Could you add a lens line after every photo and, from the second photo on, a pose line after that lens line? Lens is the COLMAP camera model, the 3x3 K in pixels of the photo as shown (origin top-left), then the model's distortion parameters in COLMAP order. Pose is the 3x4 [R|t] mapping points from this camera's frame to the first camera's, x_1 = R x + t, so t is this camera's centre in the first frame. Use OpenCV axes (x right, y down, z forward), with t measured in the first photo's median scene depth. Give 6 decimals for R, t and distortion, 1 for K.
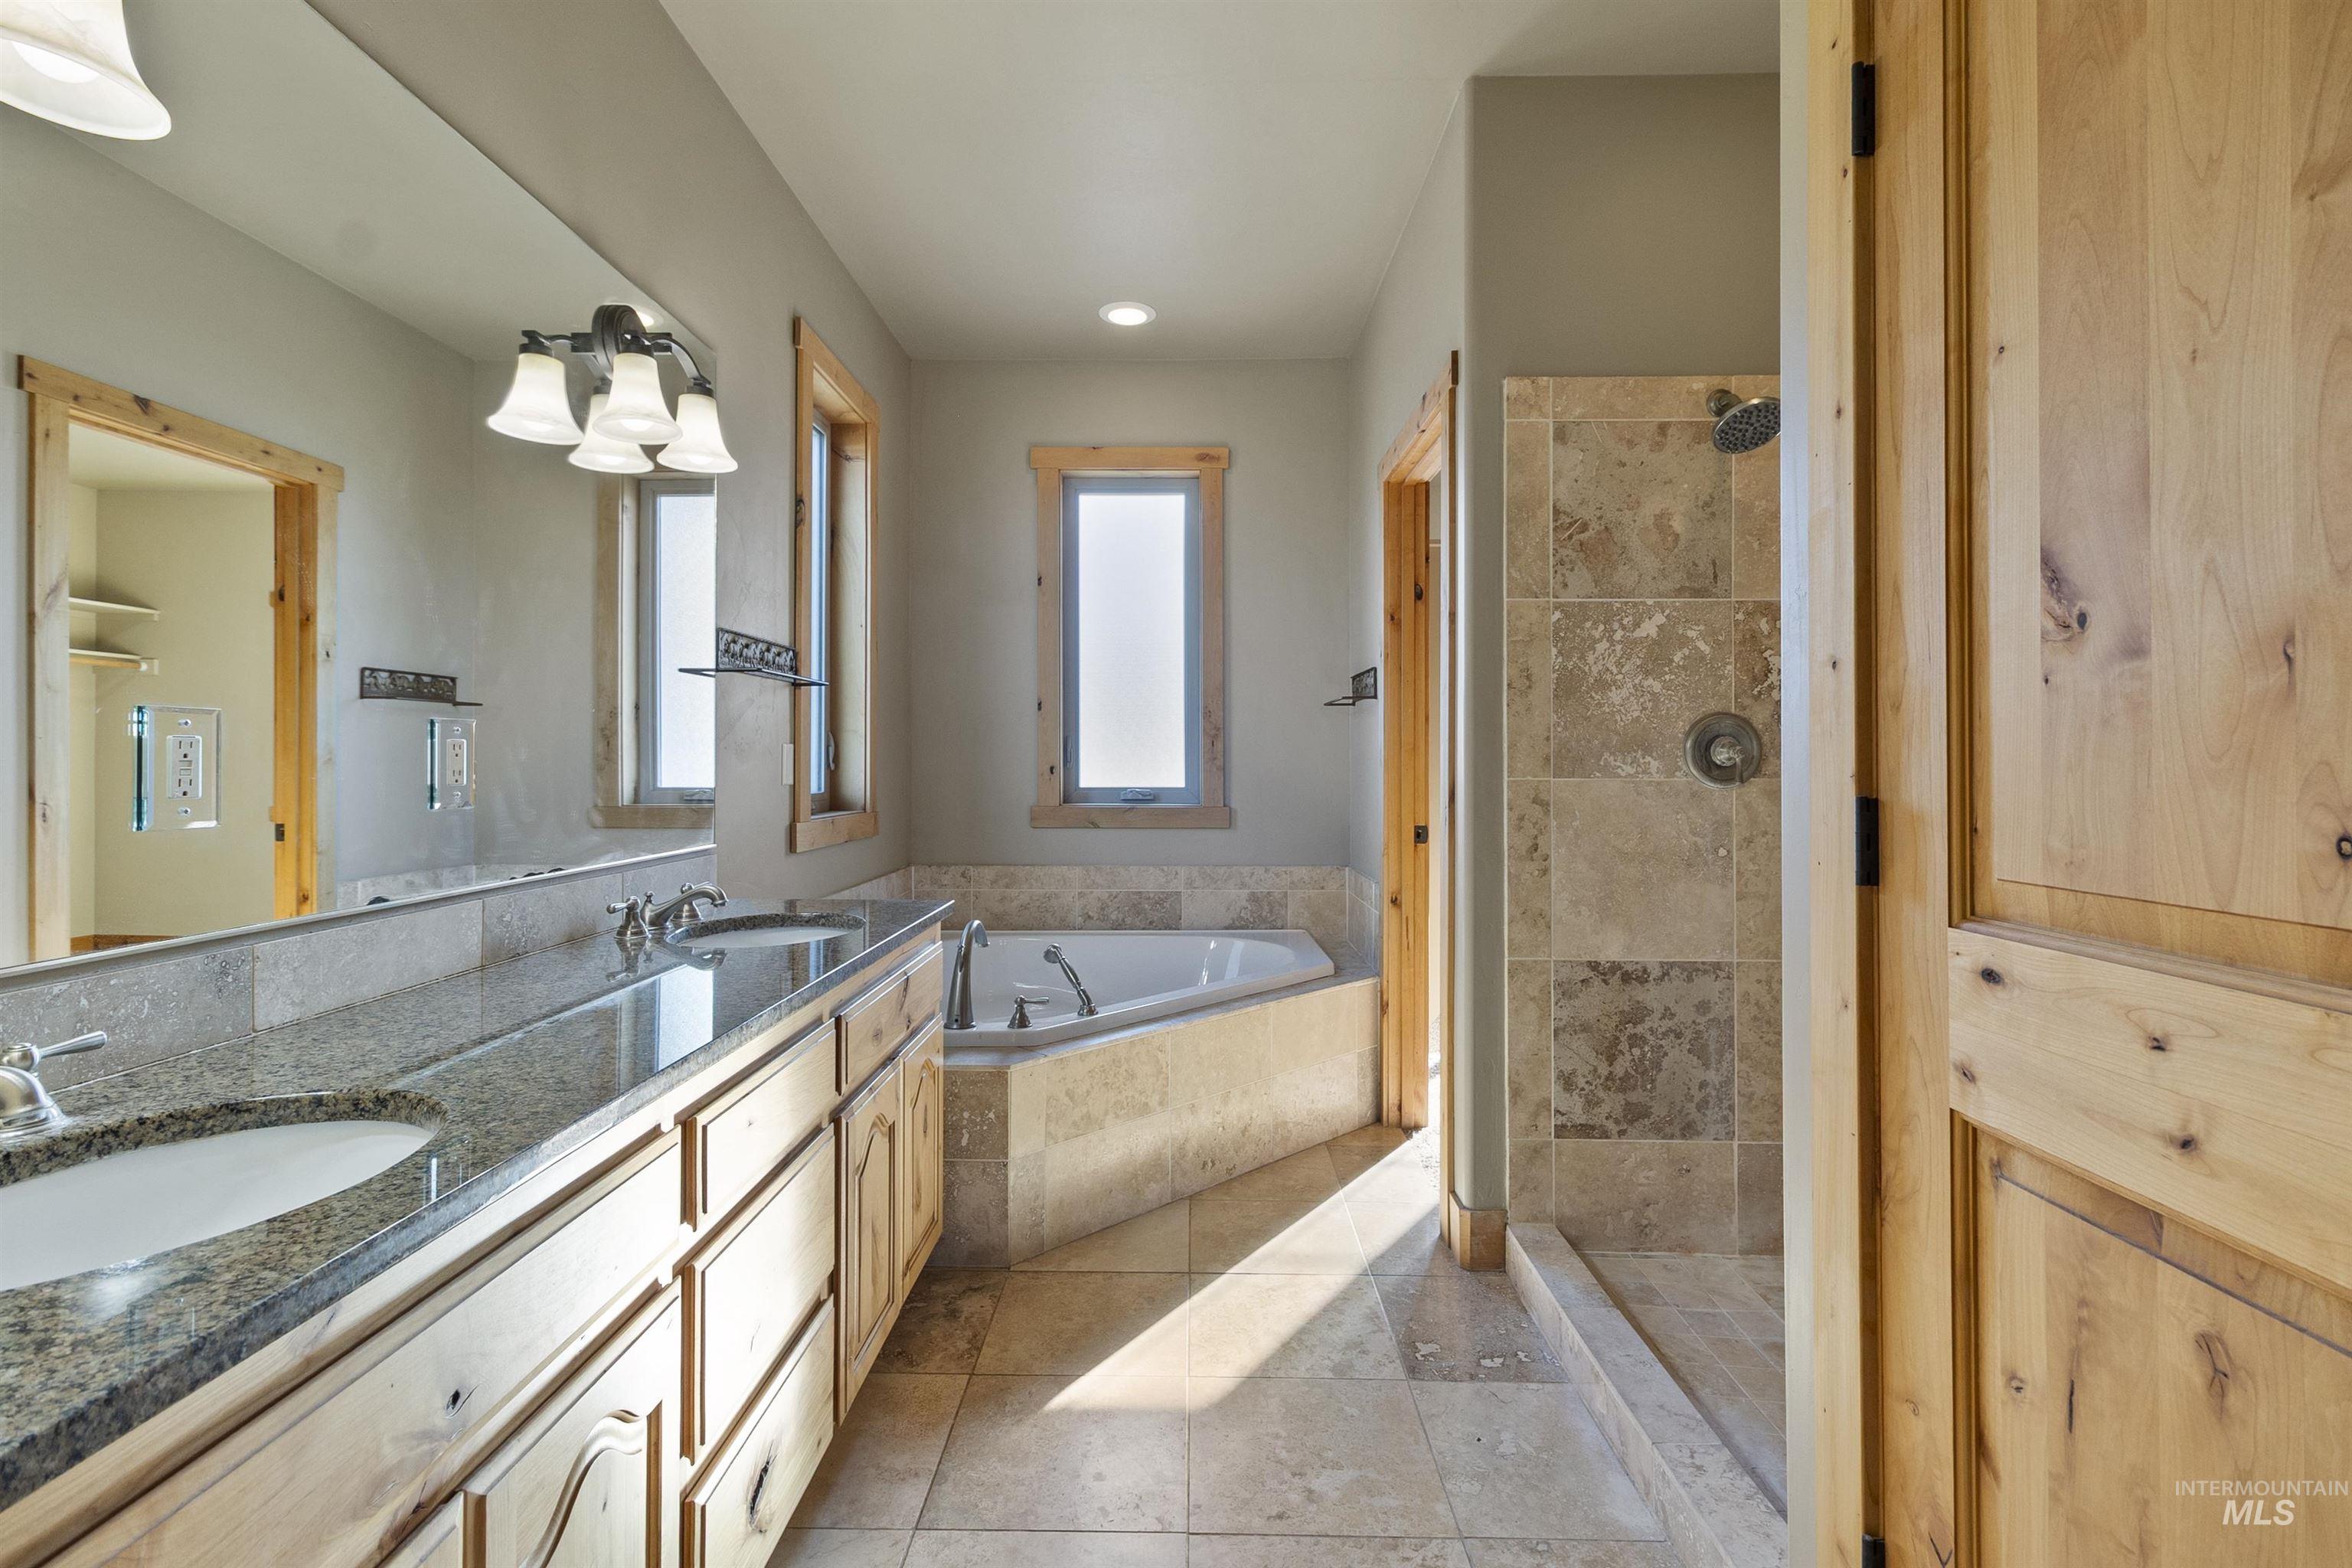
lens RADIAL K [[1074.4, 0, 1173.3], [0, 1074.4, 753.8], [0, 0, 1]] dist [0.000979, 0.000030]
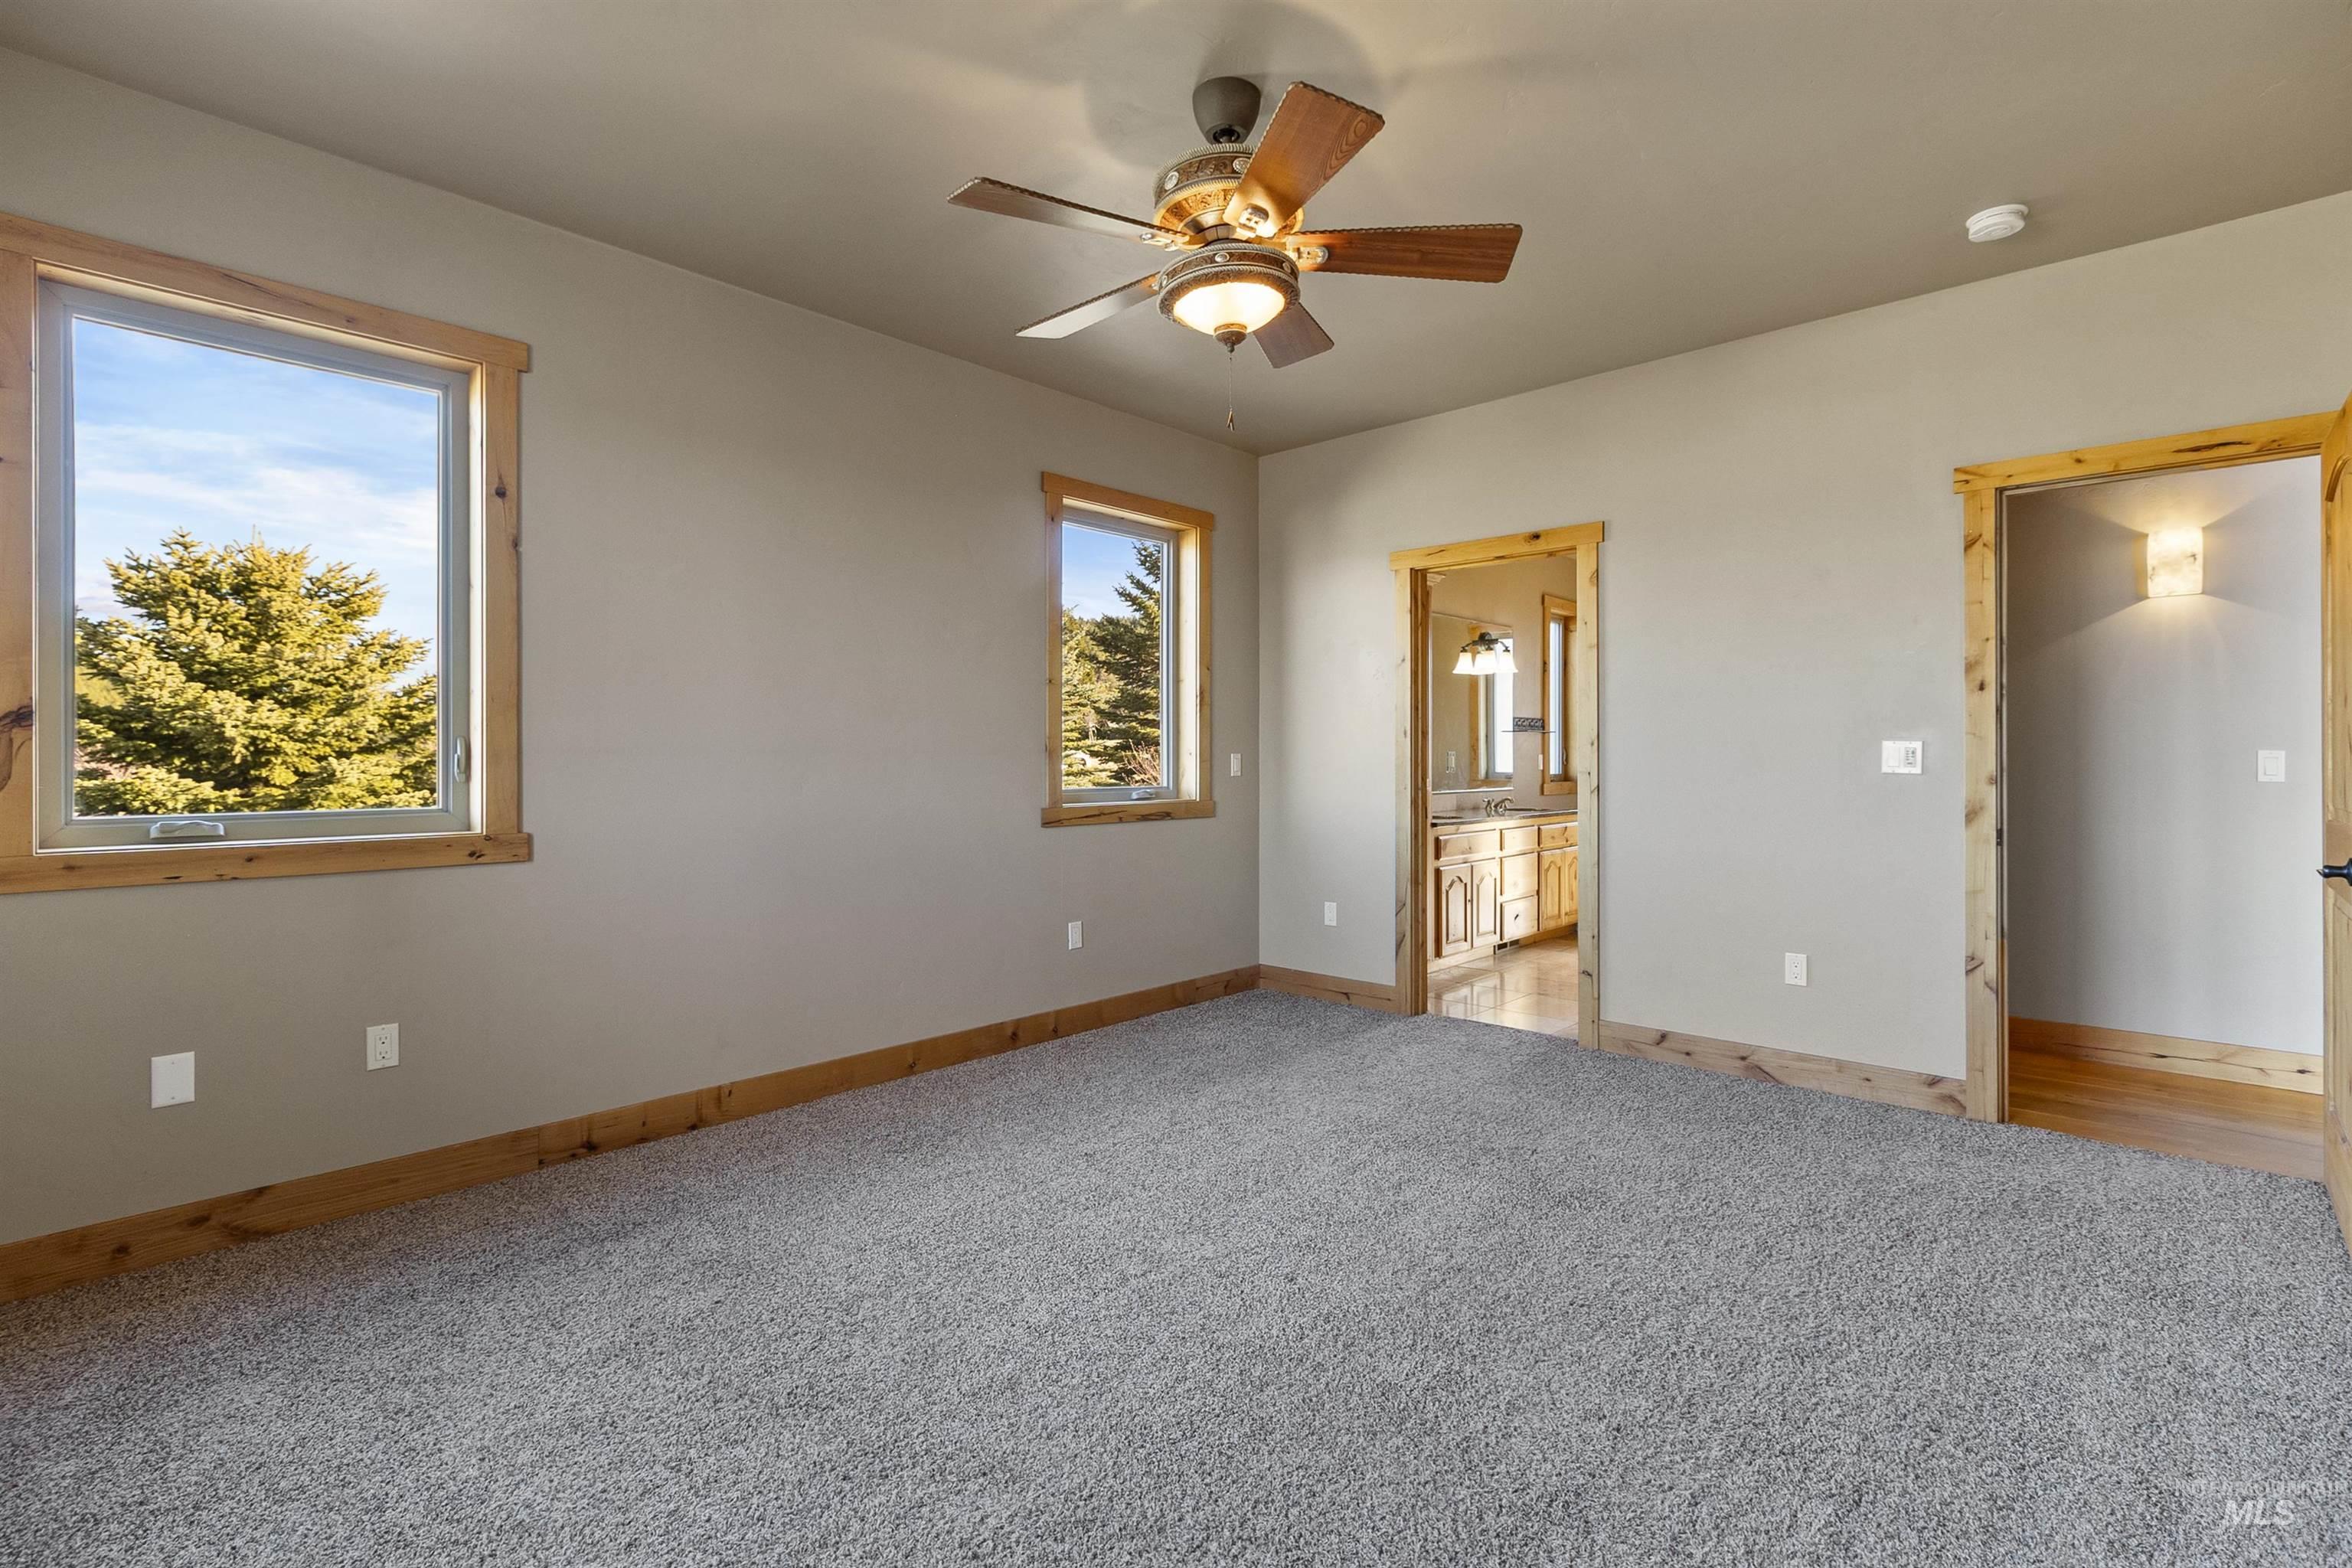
lens RADIAL K [[1097.1, 0, 1178.2], [0, 1097.1, 758.2], [0, 0, 1]] dist [0.005724, -0.000322]
pose [[0.745651, -0.000393, -0.666336, 0.971233], [0.005380, 0.999971, 0.005430, -0.024301], [0.666315, -0.007634, 0.745632, -2.018710]]
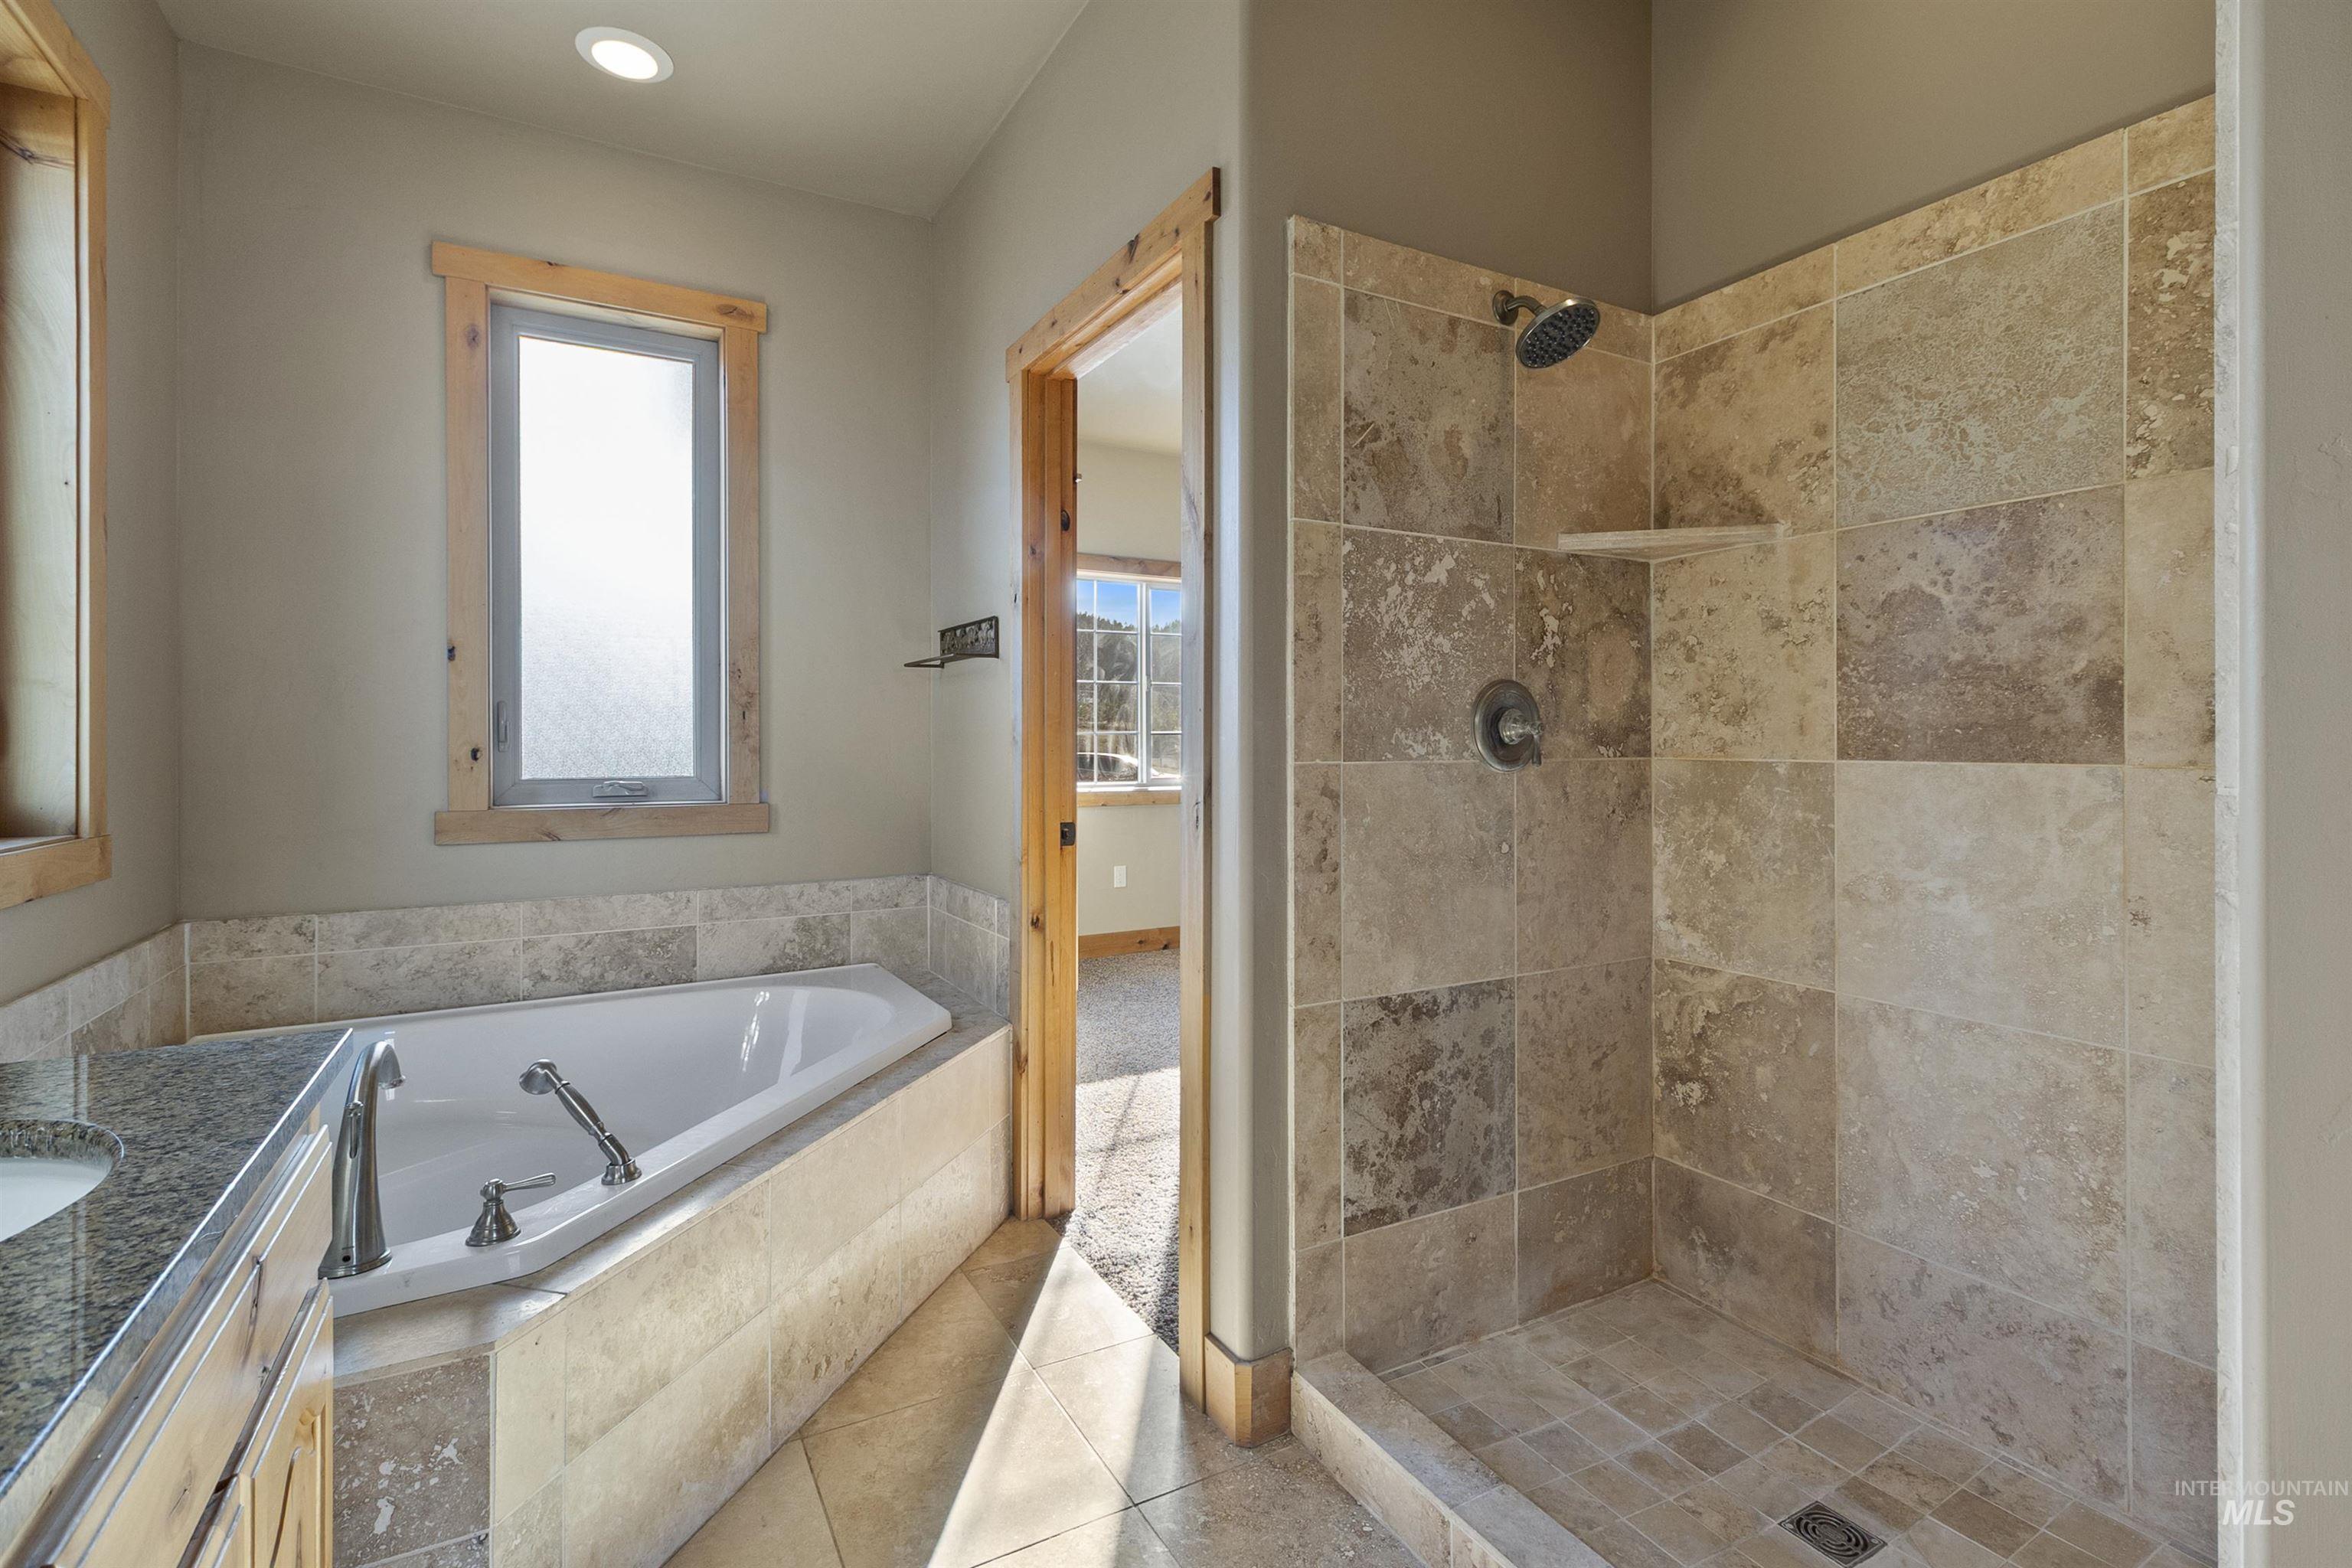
lens RADIAL K [[1079.1, 0, 1171.8], [0, 1079.1, 738.3], [0, 0, 1]] dist [0.002497, -0.000500]
pose [[0.864831, -0.001319, 0.502061, -0.132201], [-0.001598, 0.999984, 0.005380, 0.002488], [-0.502060, -0.005455, 0.864816, 0.404513]]
